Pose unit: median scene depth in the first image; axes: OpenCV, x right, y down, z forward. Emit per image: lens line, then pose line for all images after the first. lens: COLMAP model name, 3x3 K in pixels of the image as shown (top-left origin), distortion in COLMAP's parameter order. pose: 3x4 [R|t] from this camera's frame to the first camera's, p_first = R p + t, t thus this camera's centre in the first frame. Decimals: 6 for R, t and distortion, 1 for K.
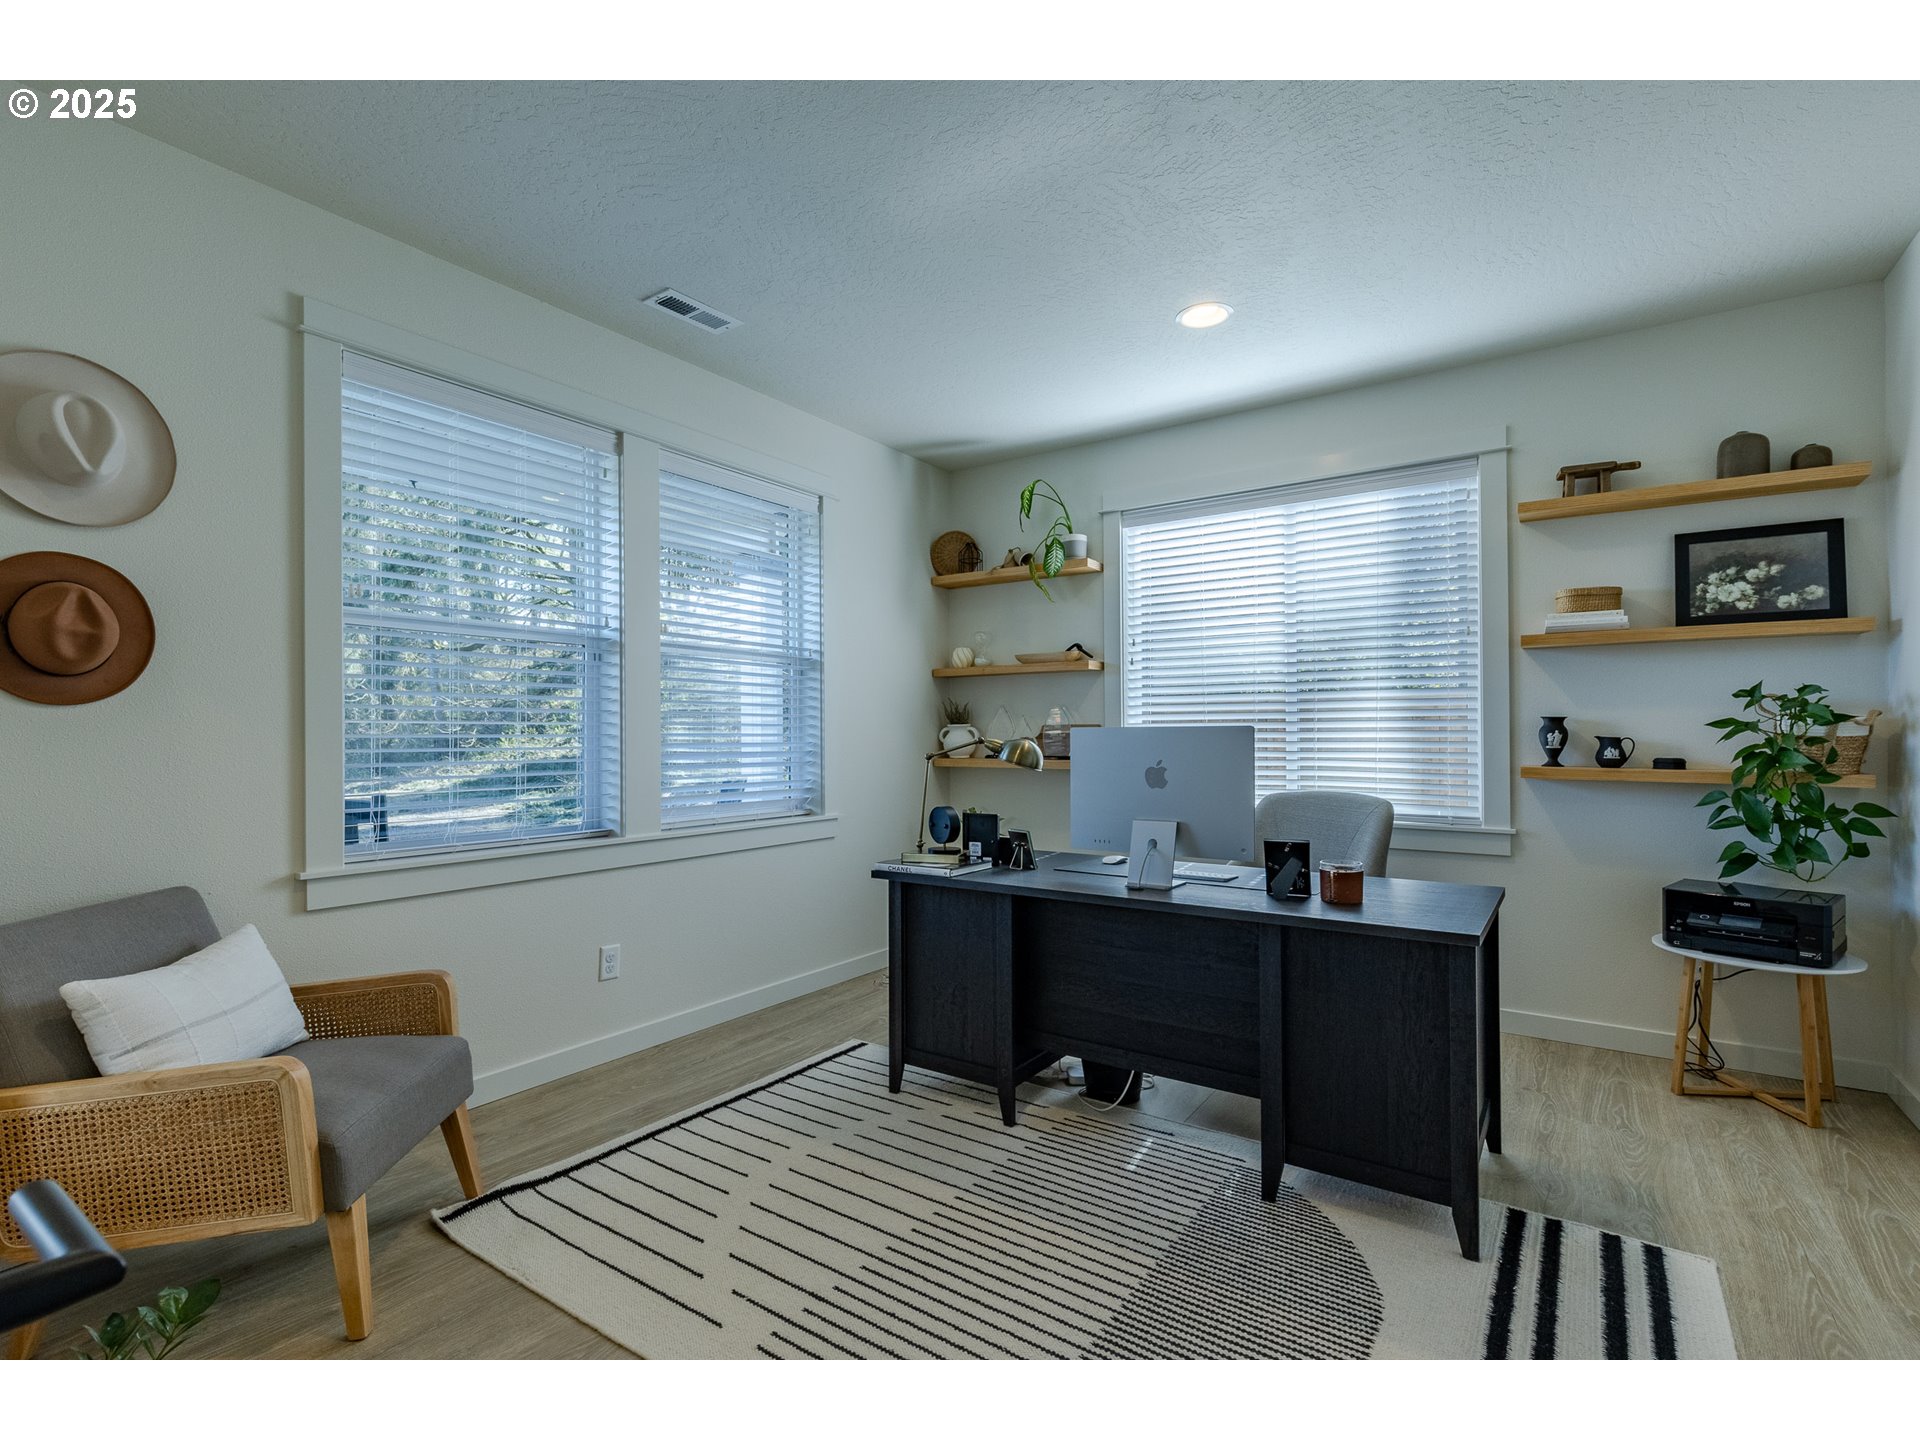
lens RADIAL K [[915.7, 0, 958.3], [0, 915.7, 721.8], [0, 0, 1]] dist [-0.002671, -0.002488]
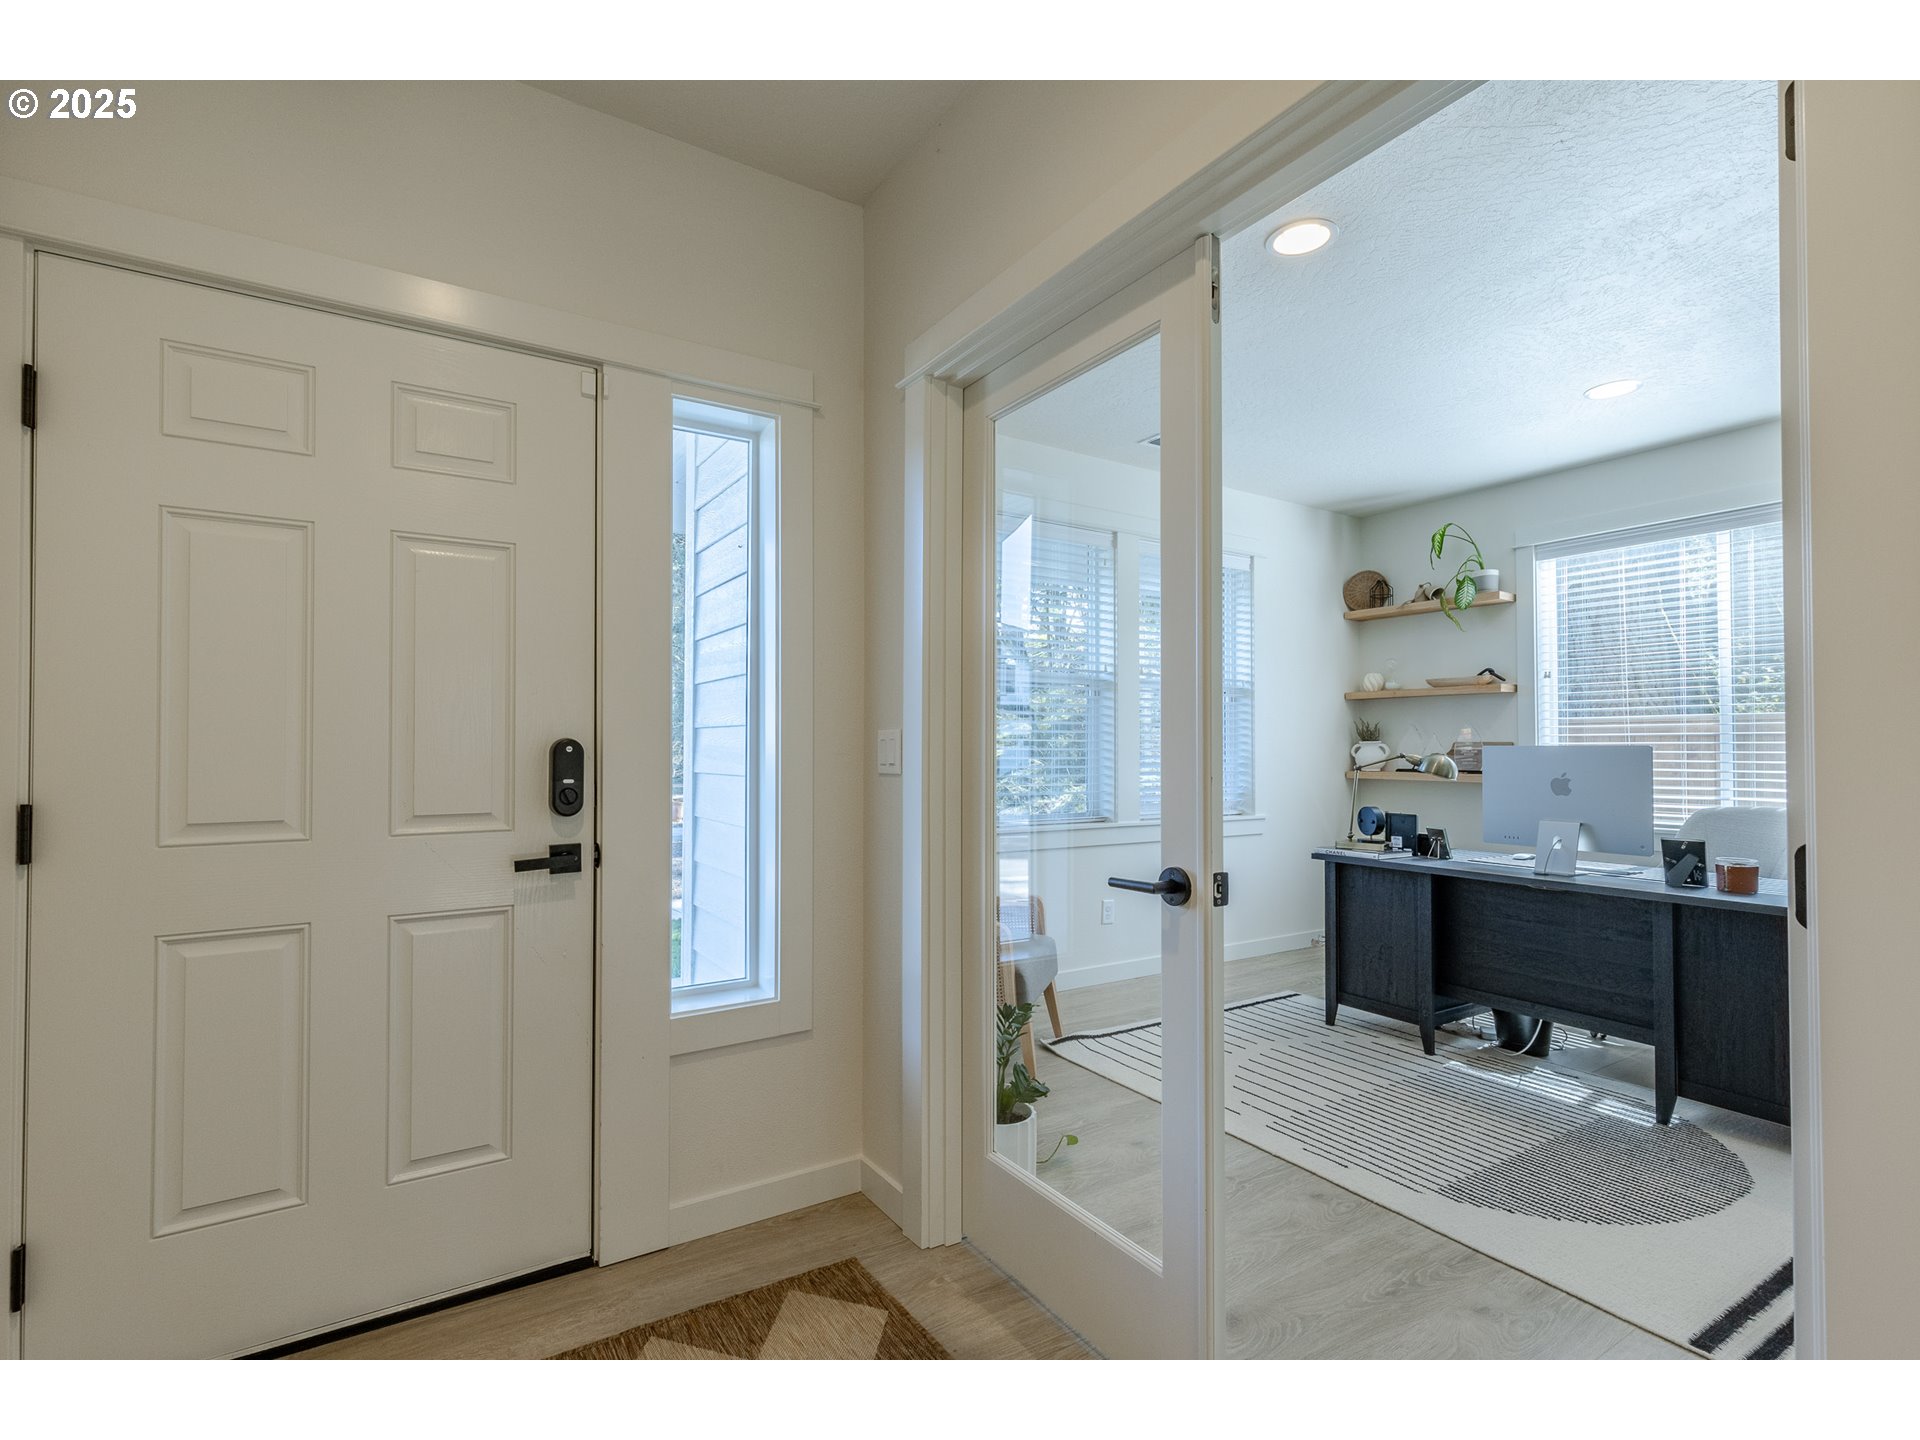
lens RADIAL K [[915.7, 0, 970.8], [0, 915.7, 728.9], [0, 0, 1]] dist [-0.002671, -0.002488]
pose [[0.925877, -0.001341, -0.377822, -0.048980], [-0.001521, 0.999972, -0.007276, -0.006225], [0.377821, 0.007311, 0.925850, -0.390247]]
